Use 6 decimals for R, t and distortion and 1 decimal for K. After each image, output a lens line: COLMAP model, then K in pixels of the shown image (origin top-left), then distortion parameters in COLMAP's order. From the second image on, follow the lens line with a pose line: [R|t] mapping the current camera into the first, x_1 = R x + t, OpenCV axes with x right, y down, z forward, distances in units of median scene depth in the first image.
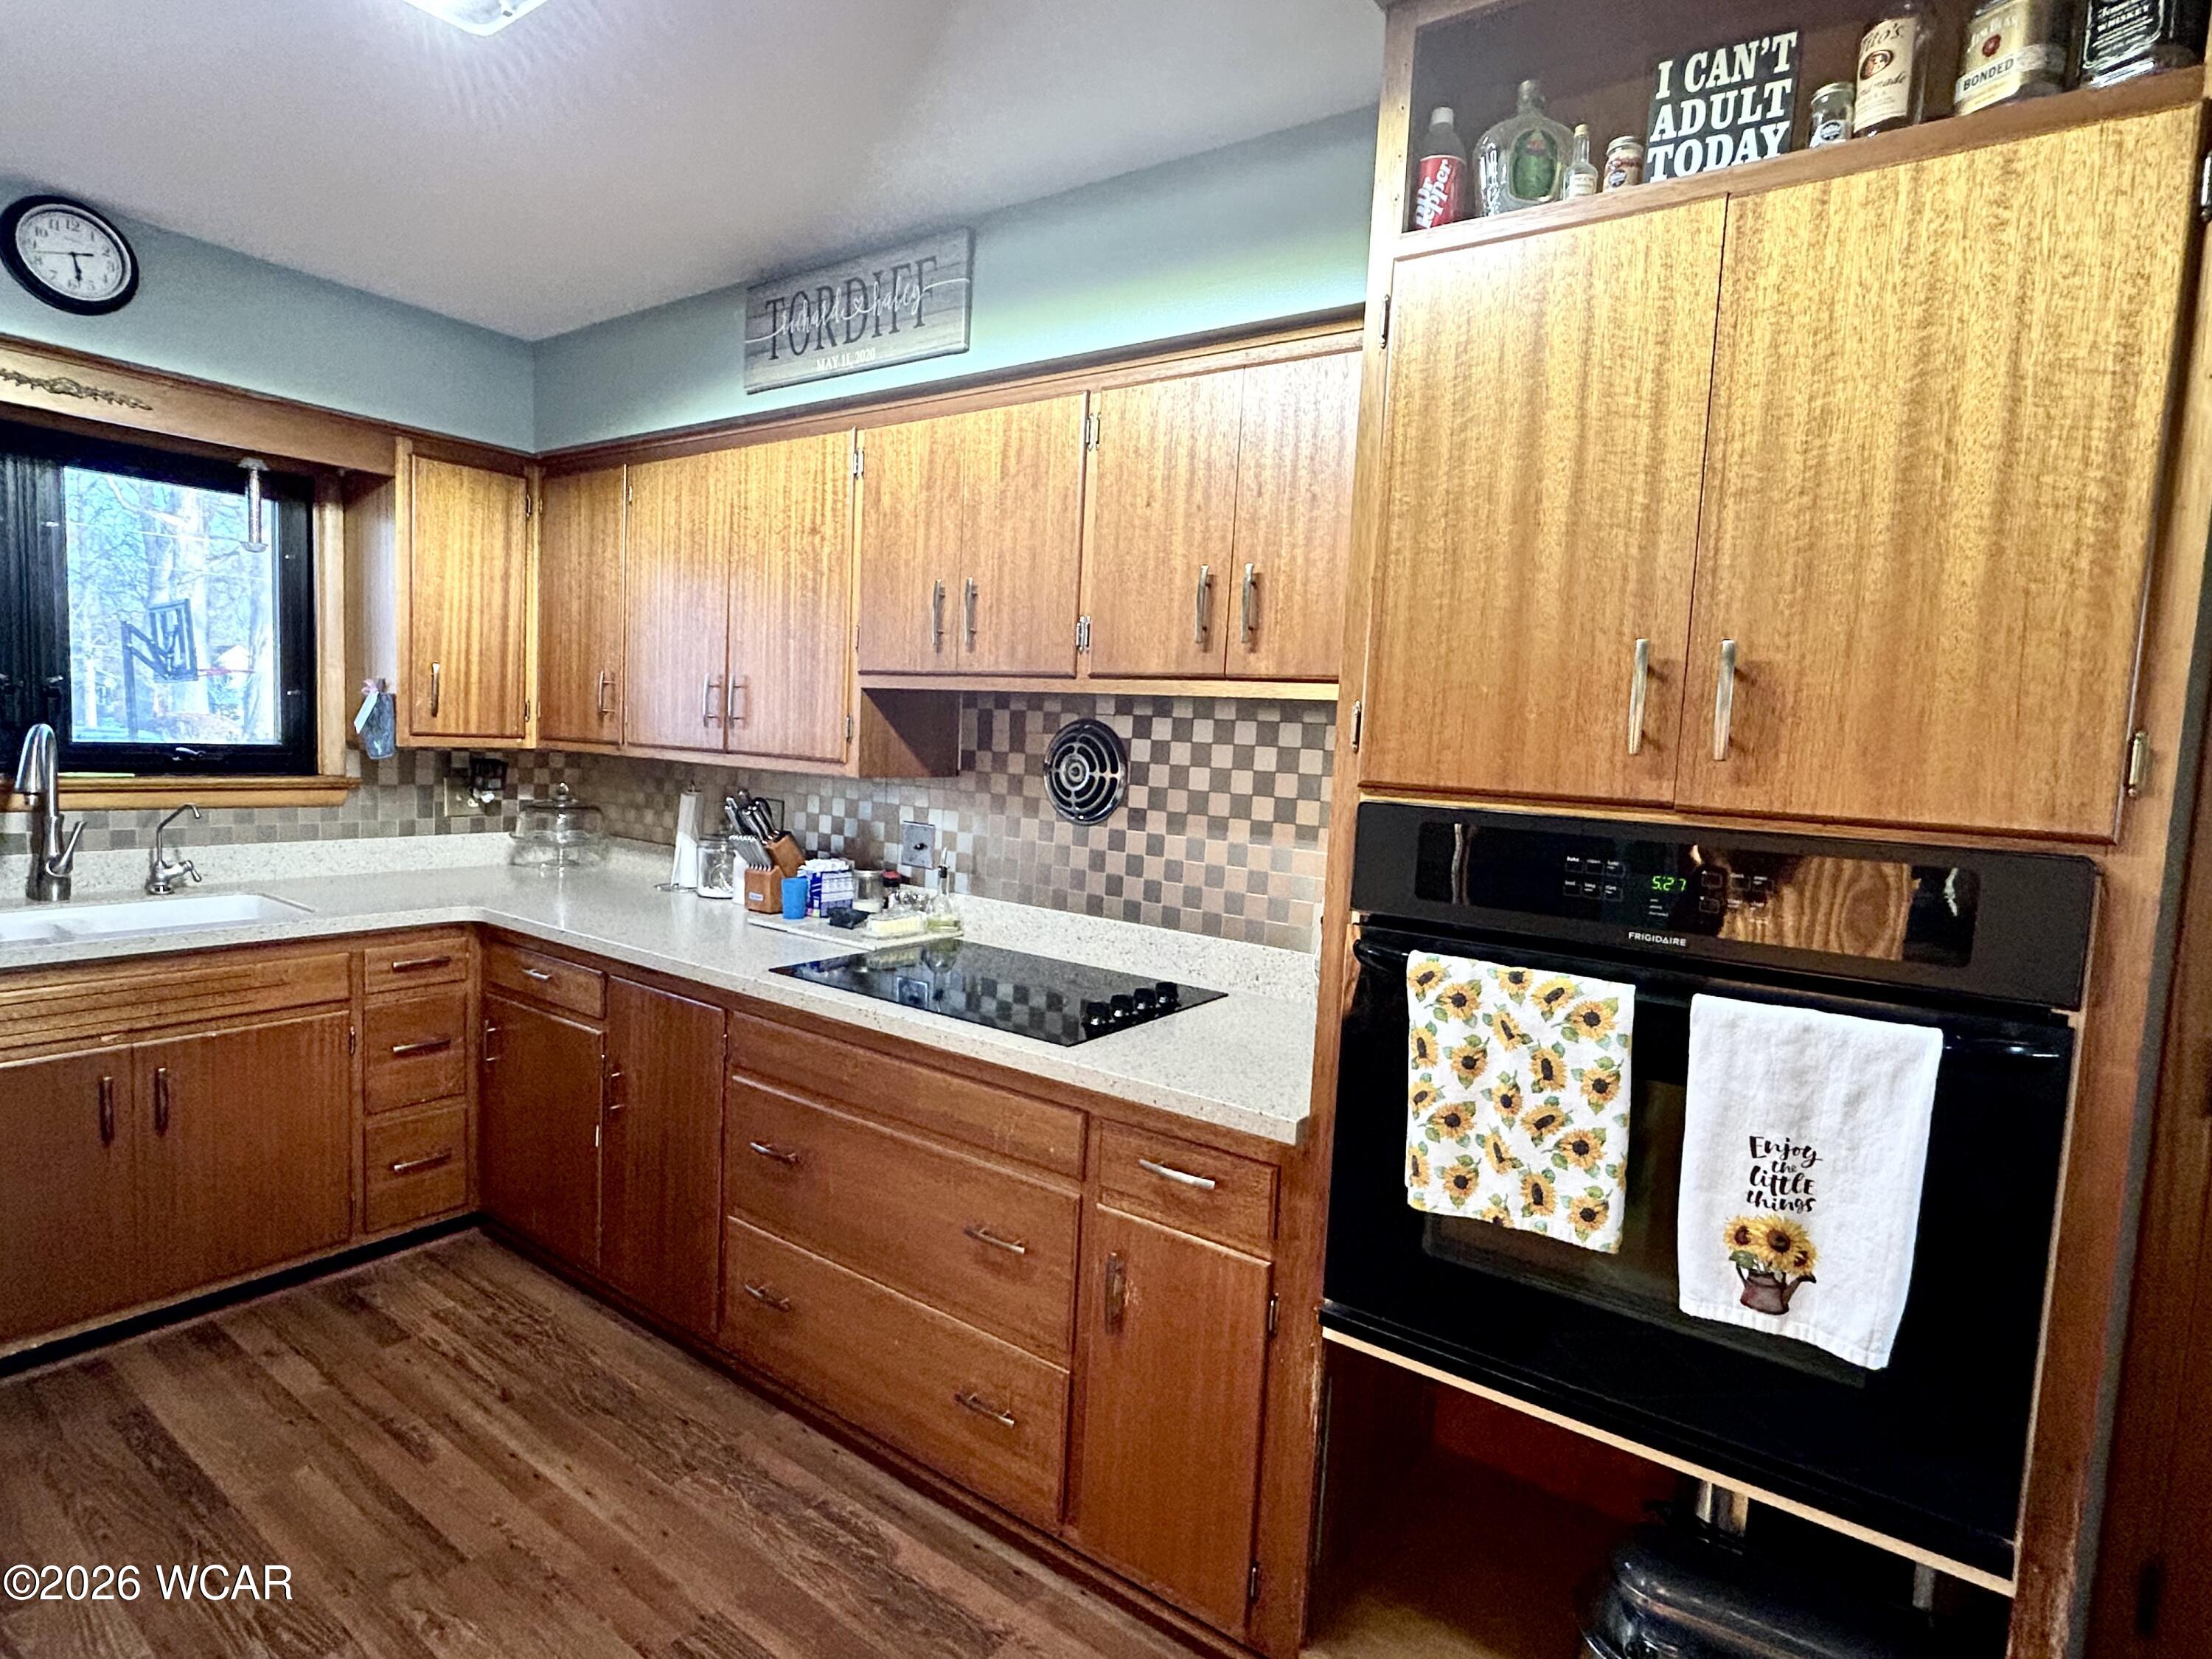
lens RADIAL K [[1158.5, 0, 1106.9], [0, 1158.5, 821.9], [0, 0, 1]] dist [-0.024188, 0.015591]
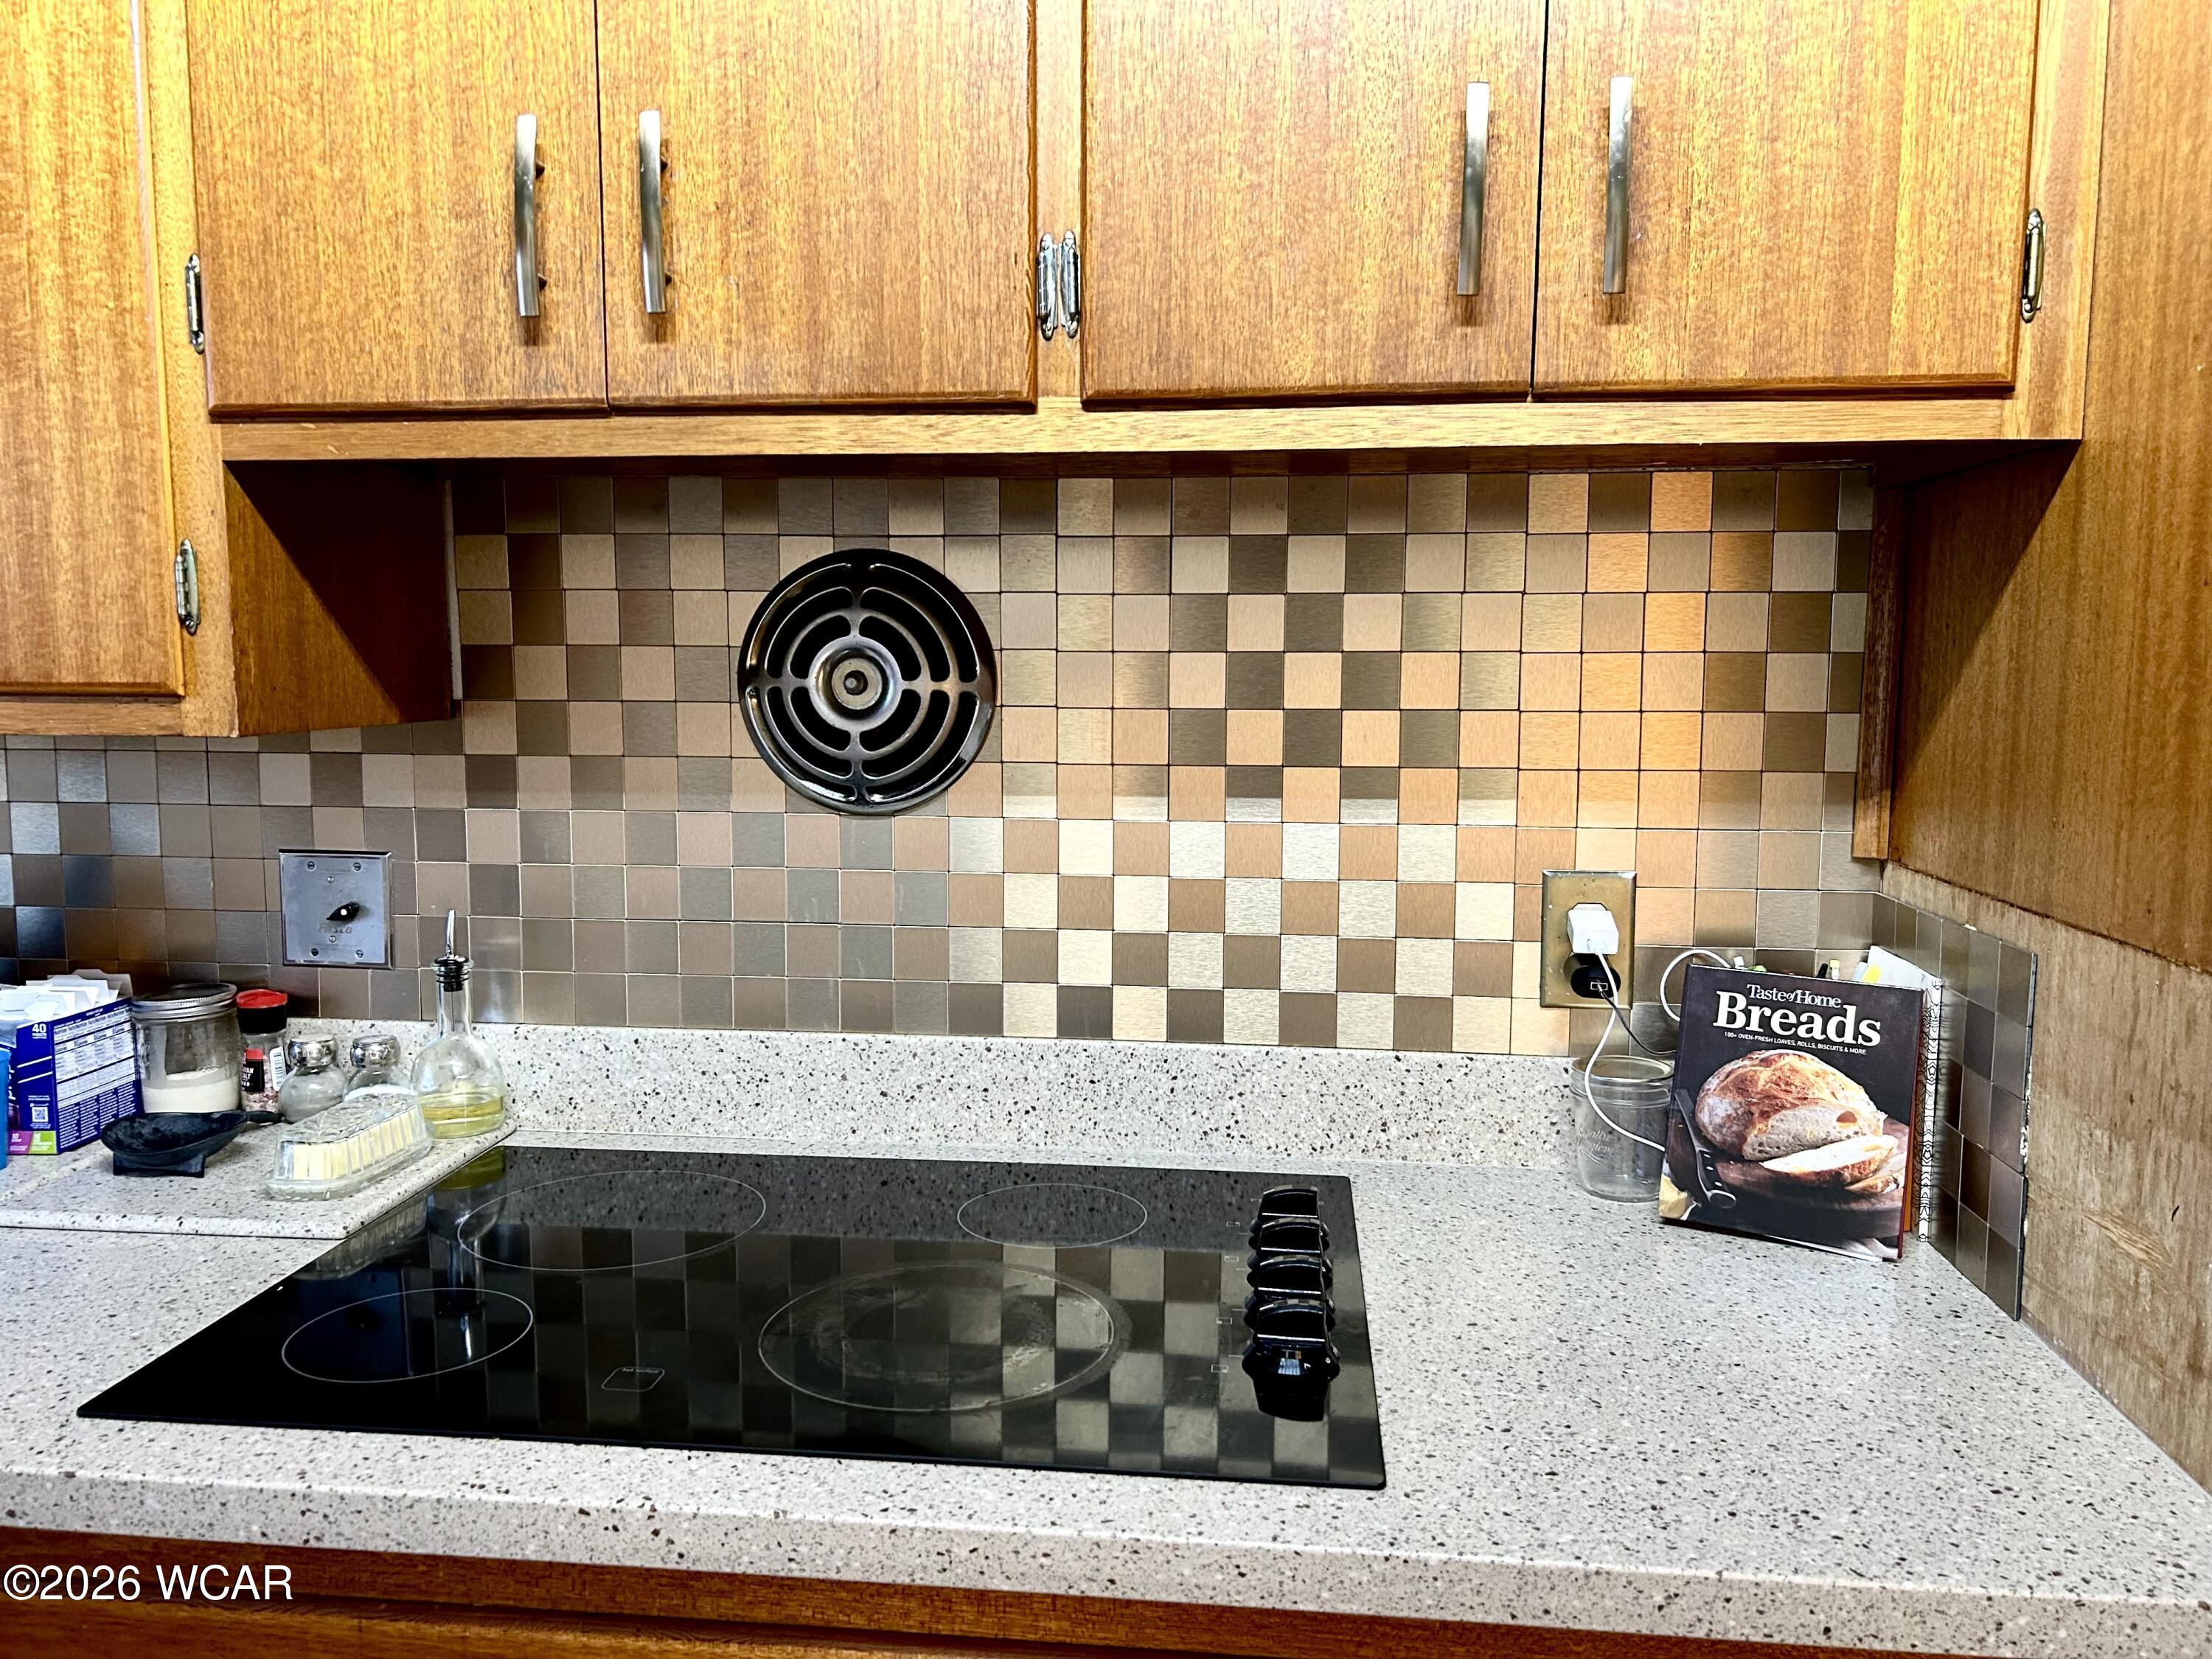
lens RADIAL K [[1662.8, 0, 1131.2], [0, 1662.8, 839.1], [0, 0, 1]] dist [0.061188, -0.081710]
pose [[0.870509, -0.103417, 0.481164, -0.219816], [0.080484, 0.994425, 0.068124, -0.020989], [-0.485527, -0.020576, 0.873979, 0.444011]]
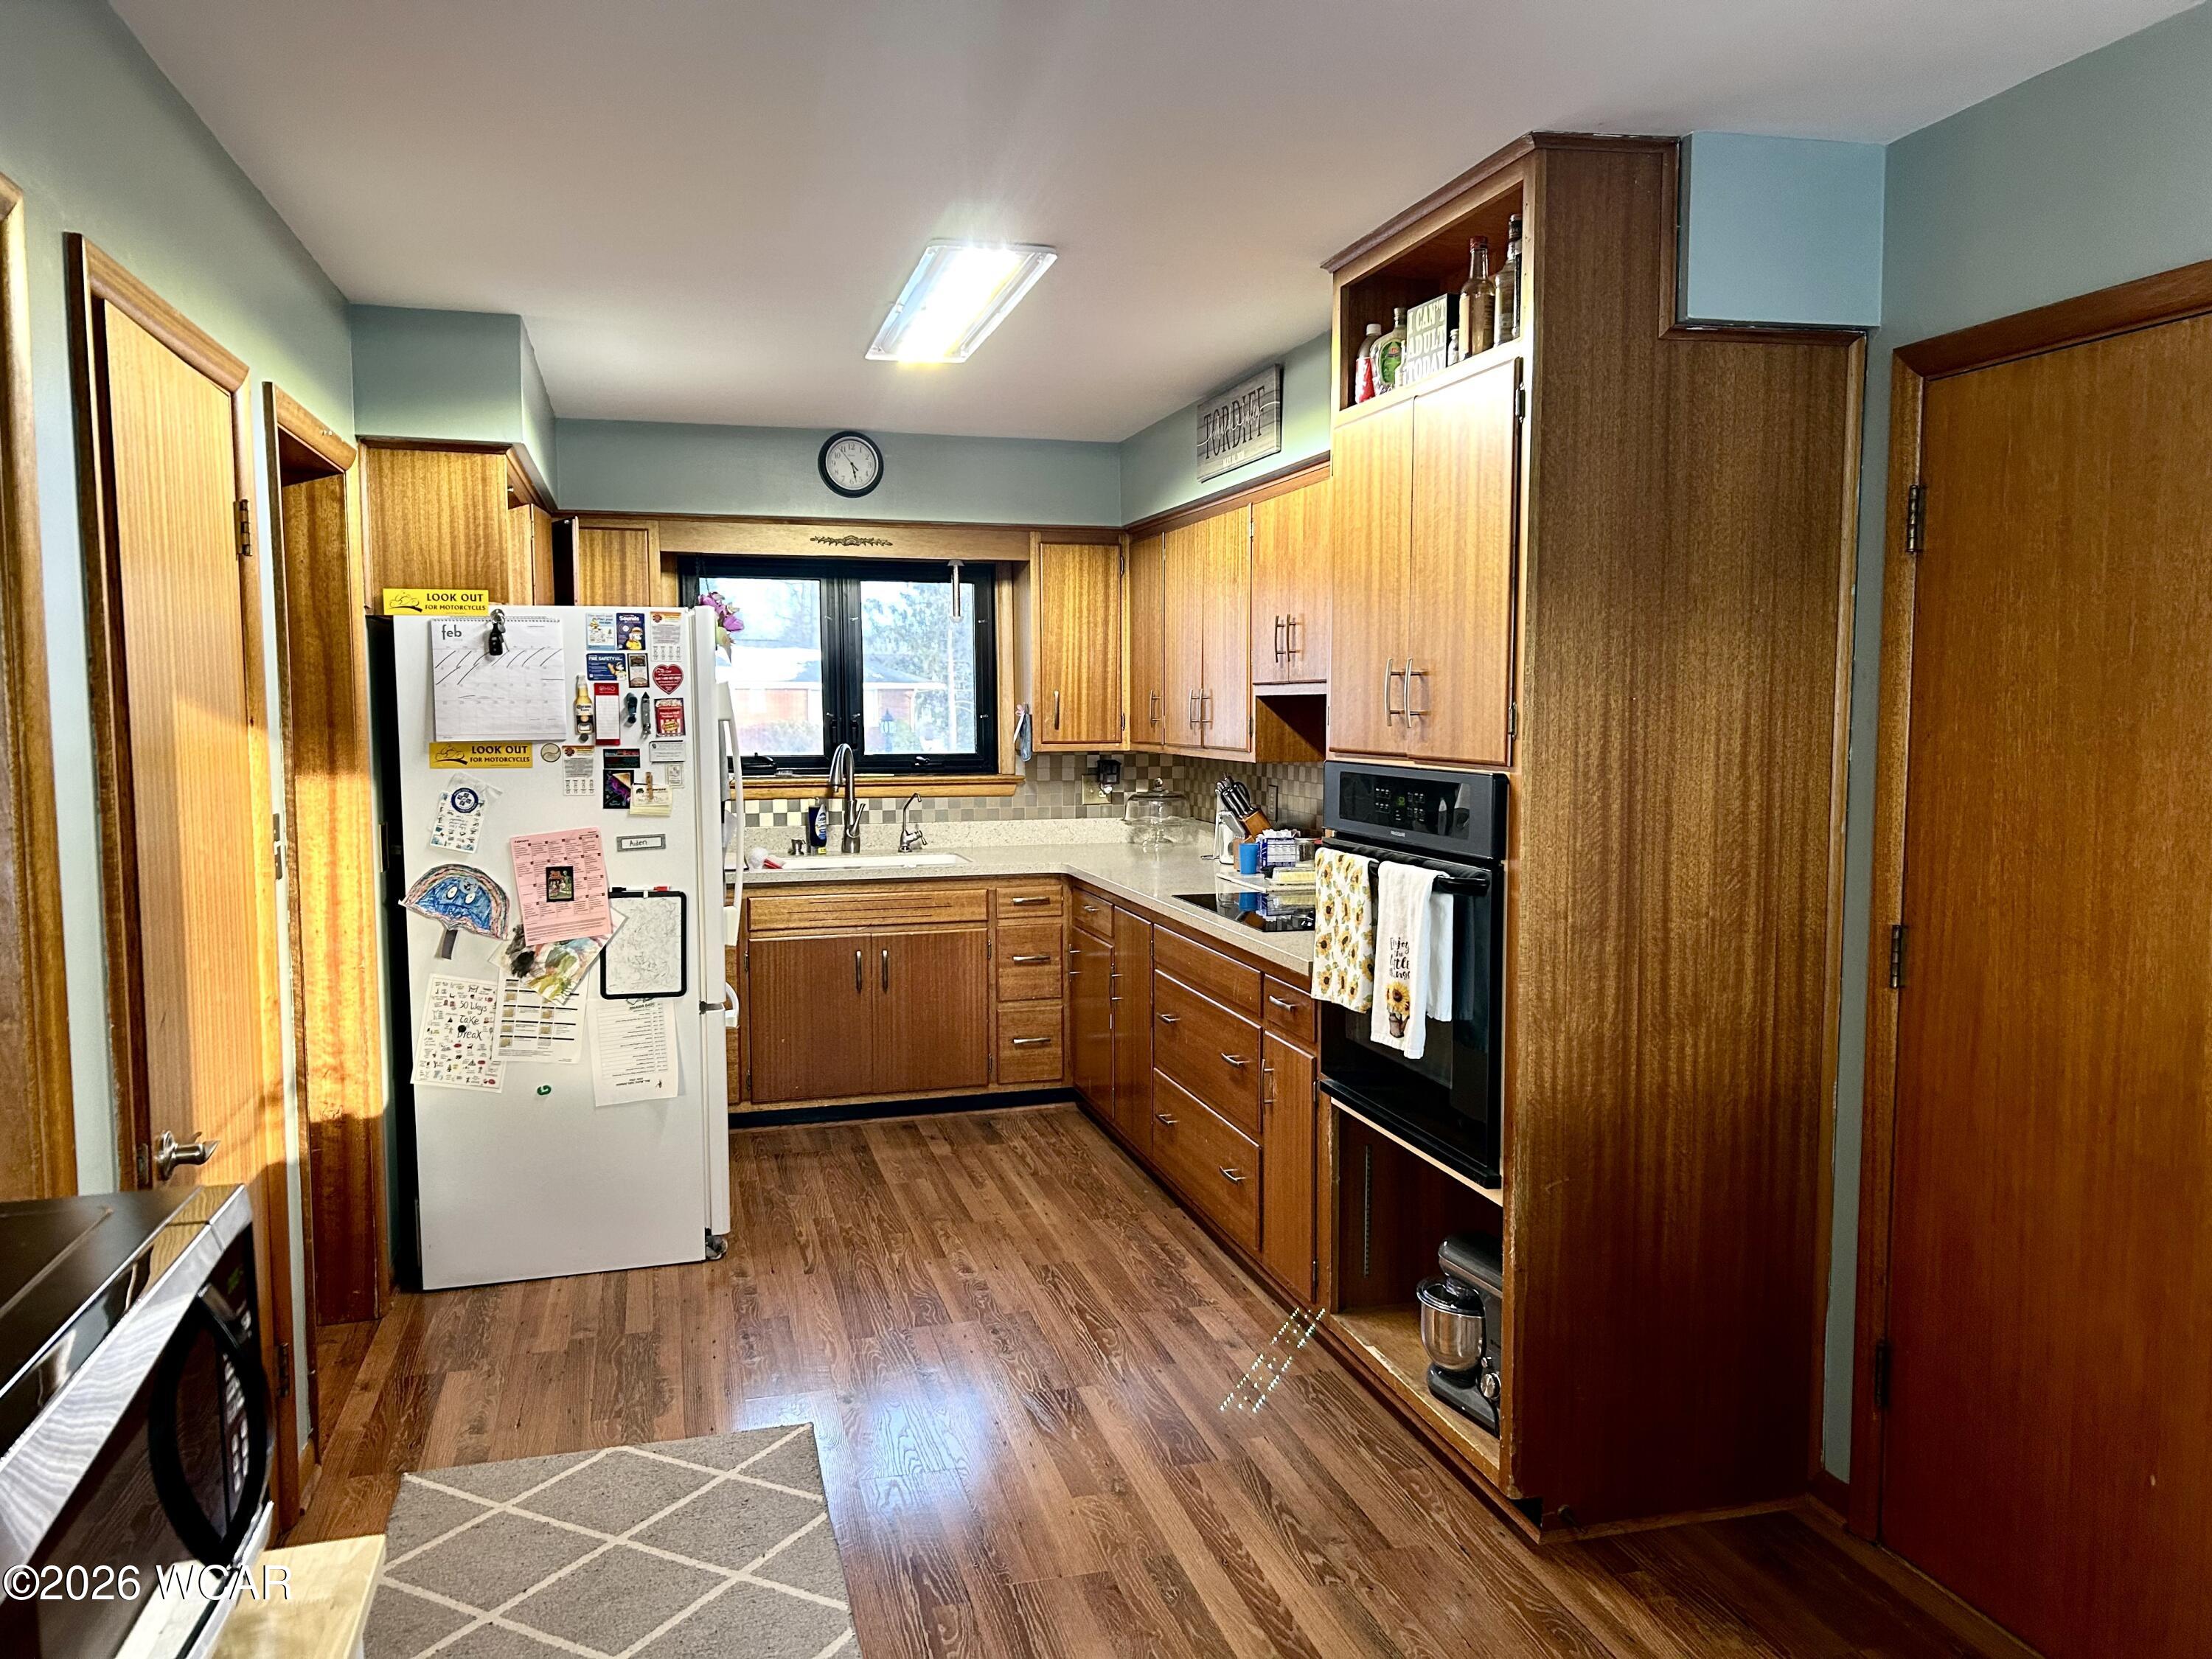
lens RADIAL K [[1662.8, 0, 1131.2], [0, 1662.8, 839.1], [0, 0, 1]] dist [0.061188, -0.081710]
pose [[0.779106, 0.001596, -0.626890, 0.871867], [-0.010821, 0.999882, -0.010903, 0.072340], [0.626798, 0.015278, 0.779032, -0.587668]]
